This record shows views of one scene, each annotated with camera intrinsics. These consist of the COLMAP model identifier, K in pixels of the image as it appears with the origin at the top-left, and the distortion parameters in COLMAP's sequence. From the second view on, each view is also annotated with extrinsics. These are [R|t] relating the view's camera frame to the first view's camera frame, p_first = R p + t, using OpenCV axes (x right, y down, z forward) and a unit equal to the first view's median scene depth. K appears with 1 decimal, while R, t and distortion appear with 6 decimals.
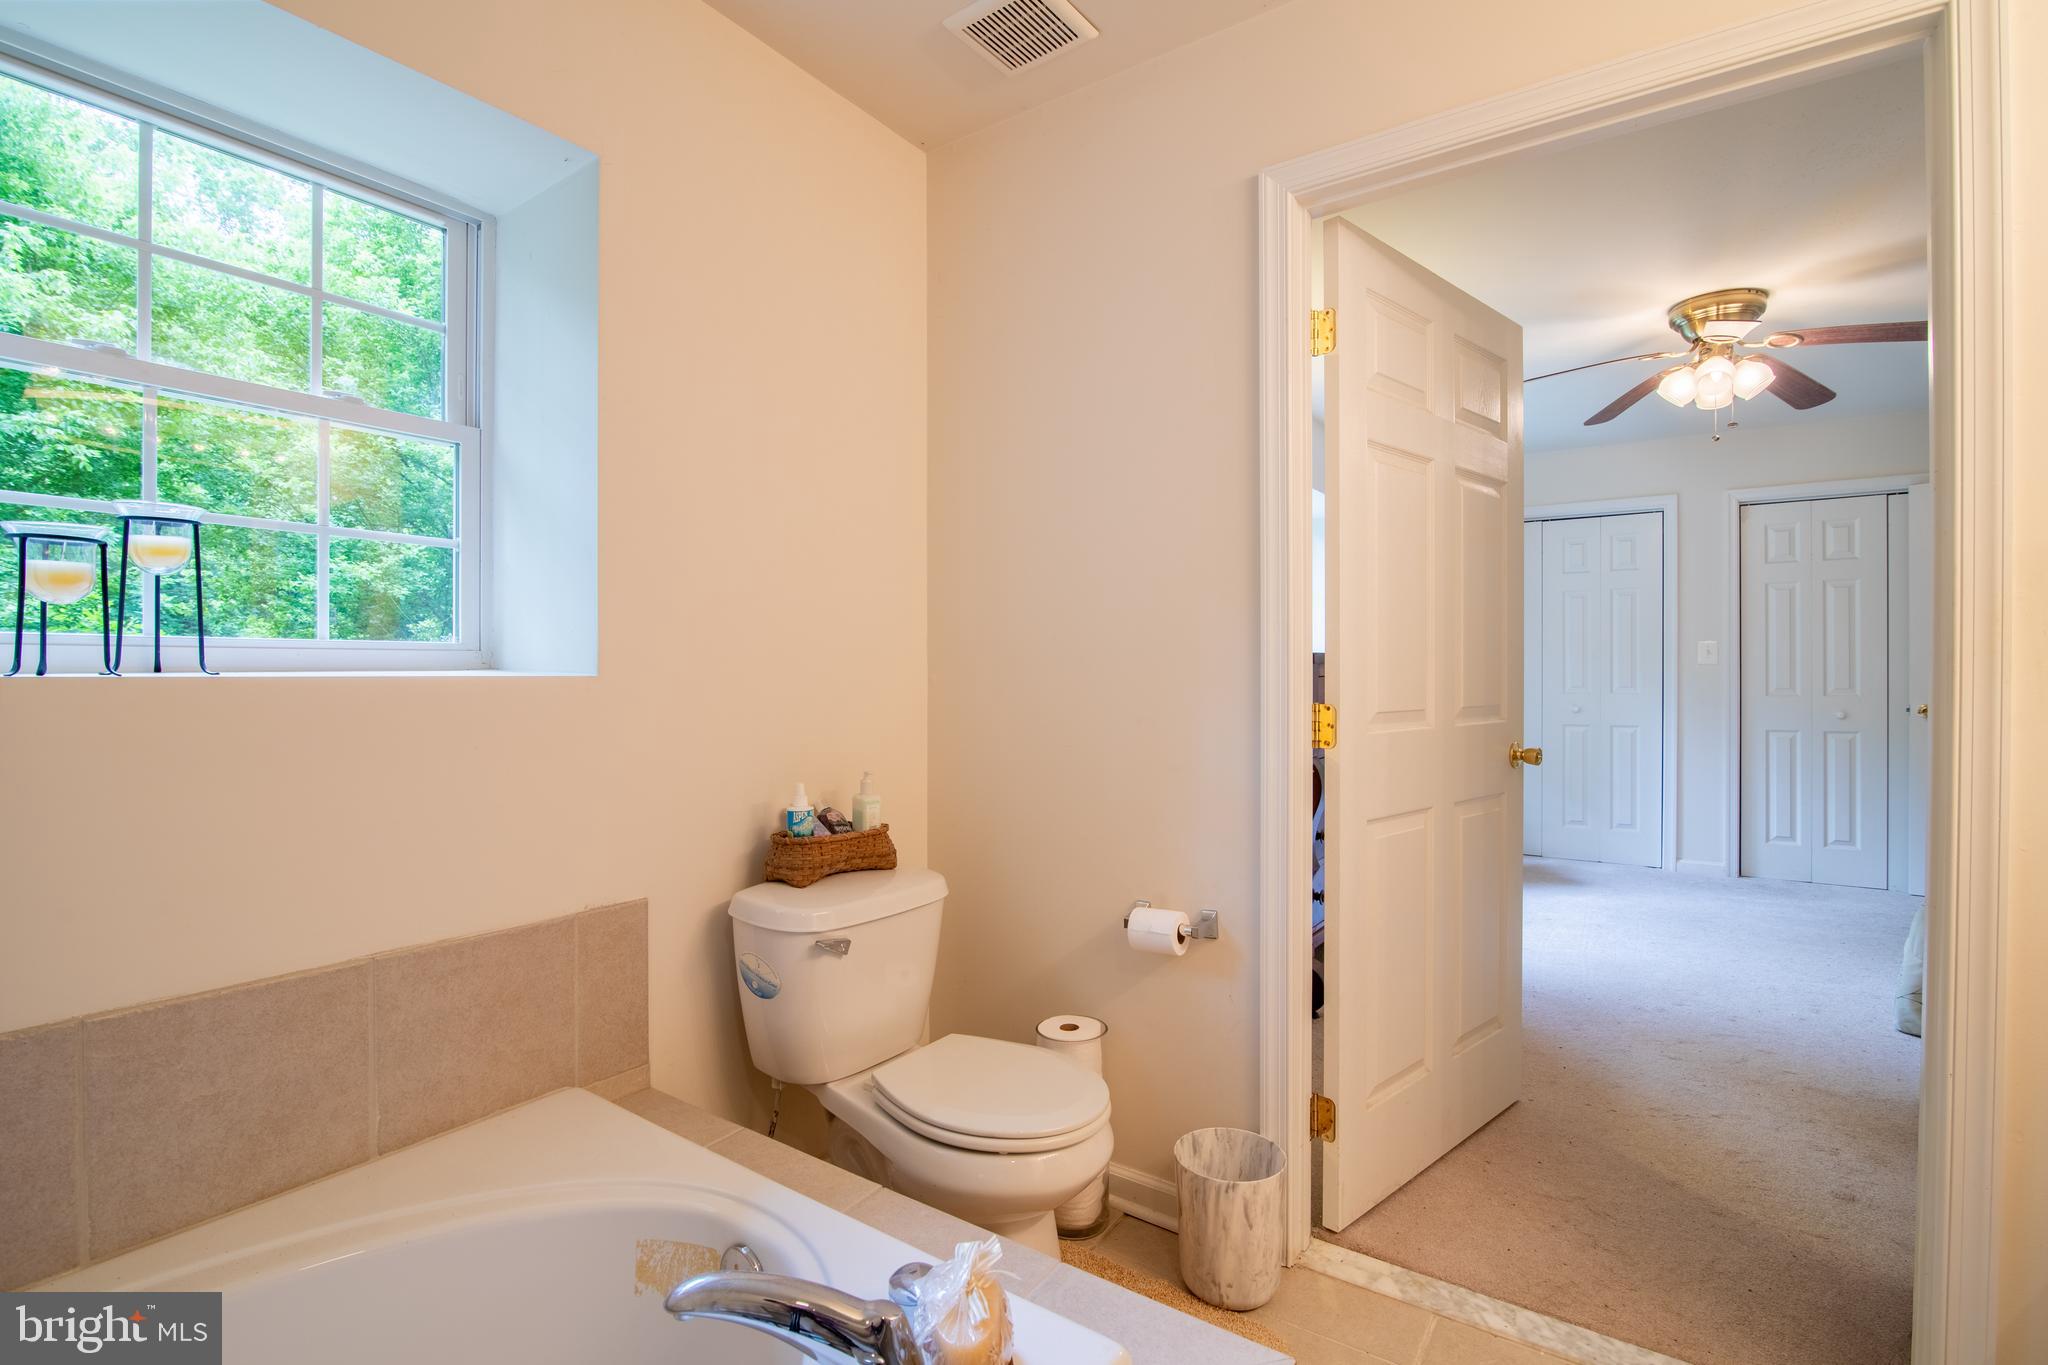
lens RADIAL K [[949.7, 0, 1028.3], [0, 949.7, 676.2], [0, 0, 1]] dist [-0.014693, -0.000129]
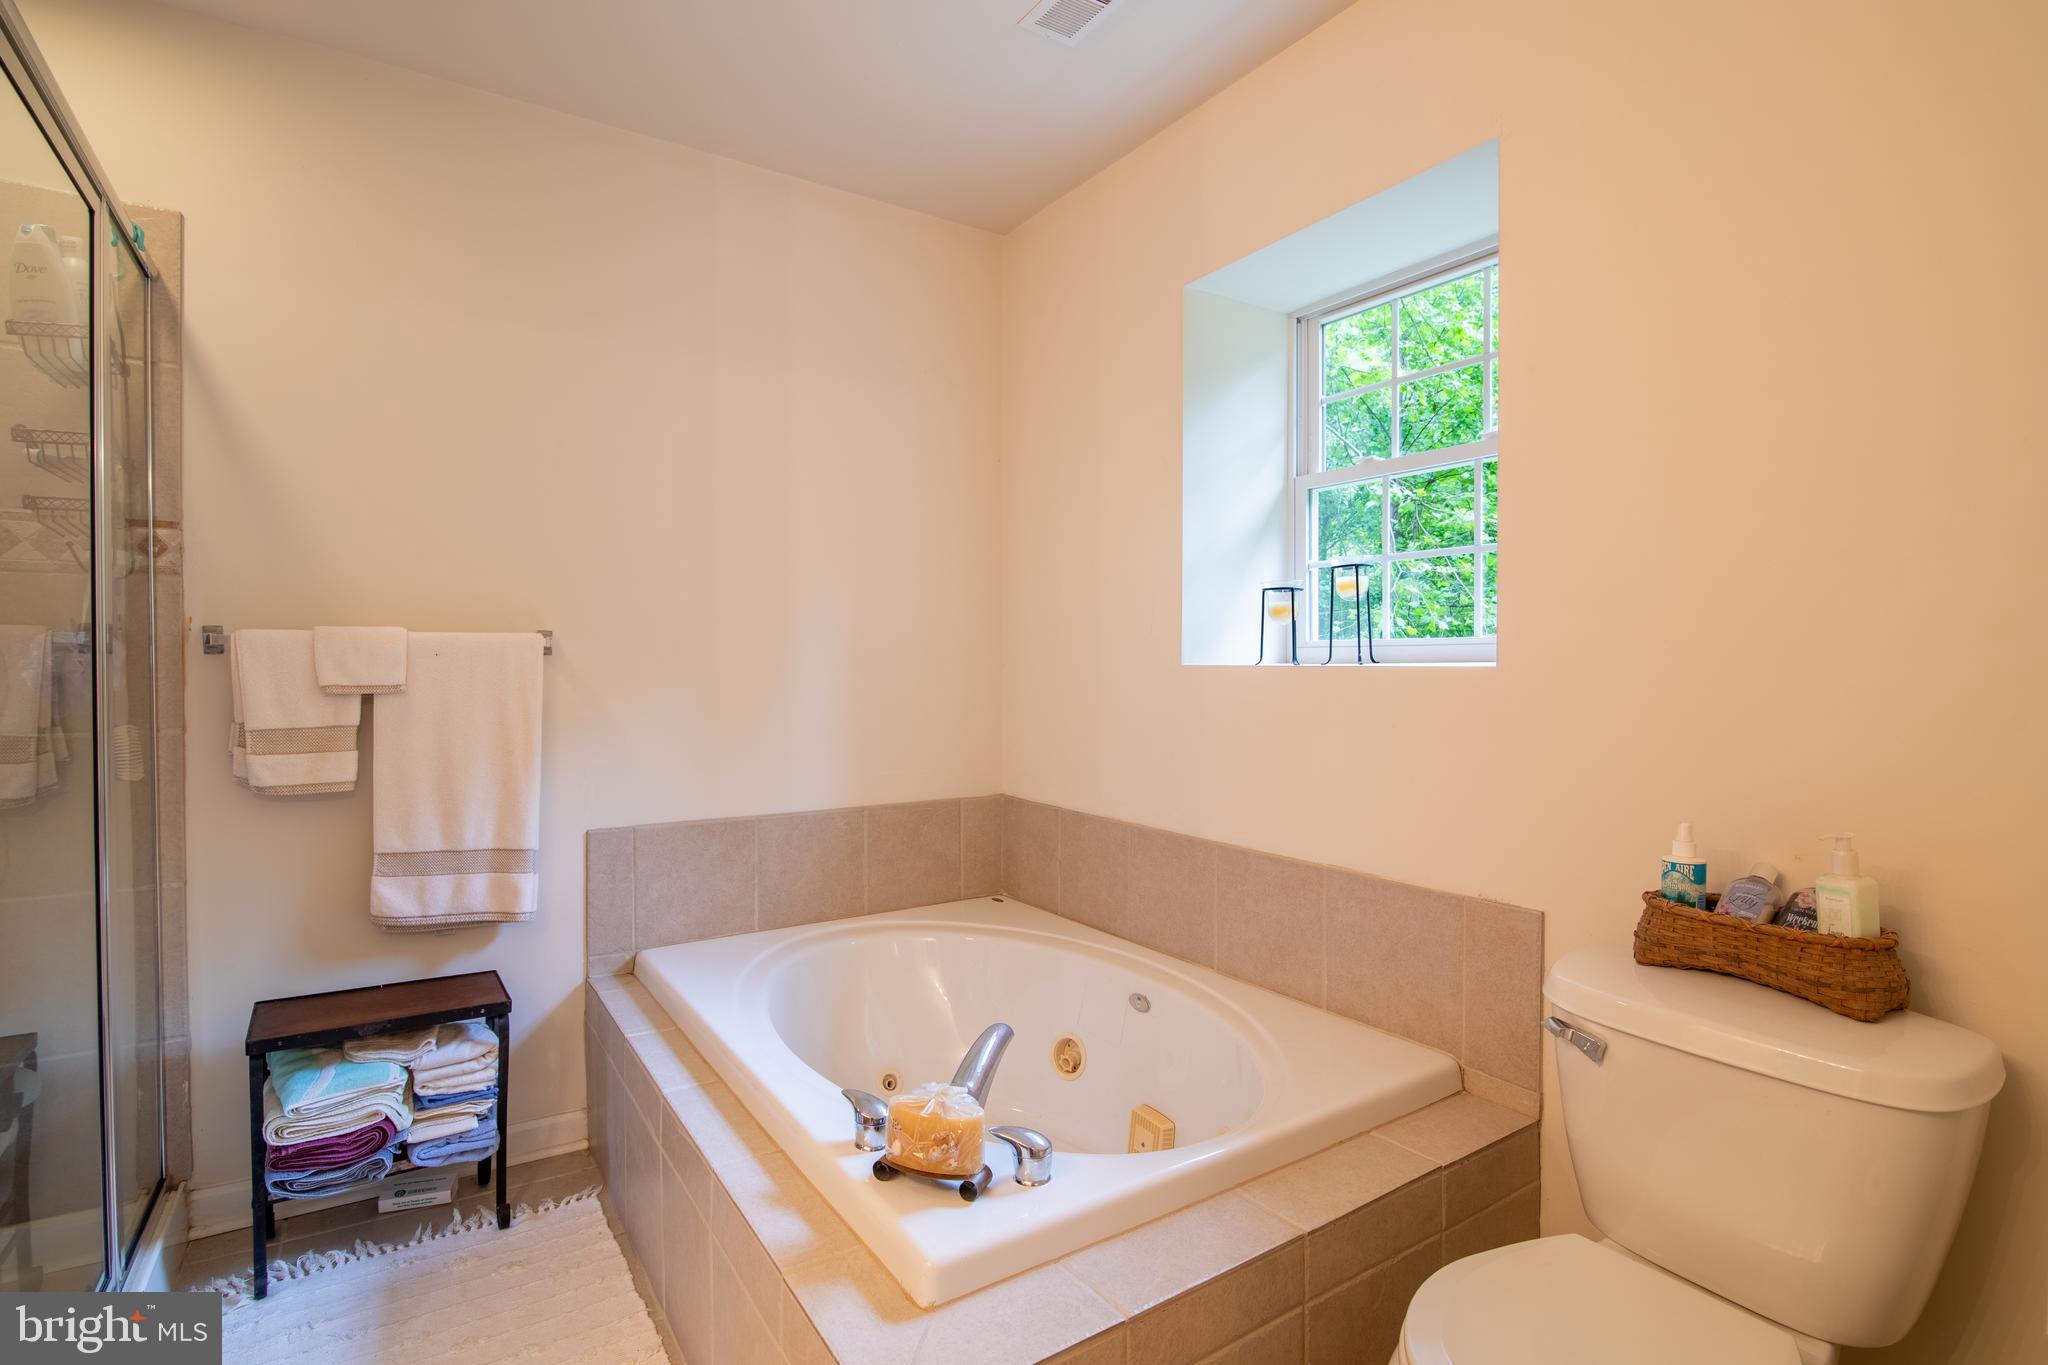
lens RADIAL K [[970.7, 0, 1038.8], [0, 970.7, 677.9], [0, 0, 1]] dist [-0.026887, 0.000900]
pose [[-0.361313, 0.013270, -0.932350, 0.731788], [-0.000587, 0.999895, 0.014459, -0.002296], [0.932444, 0.005771, -0.361268, 1.031186]]
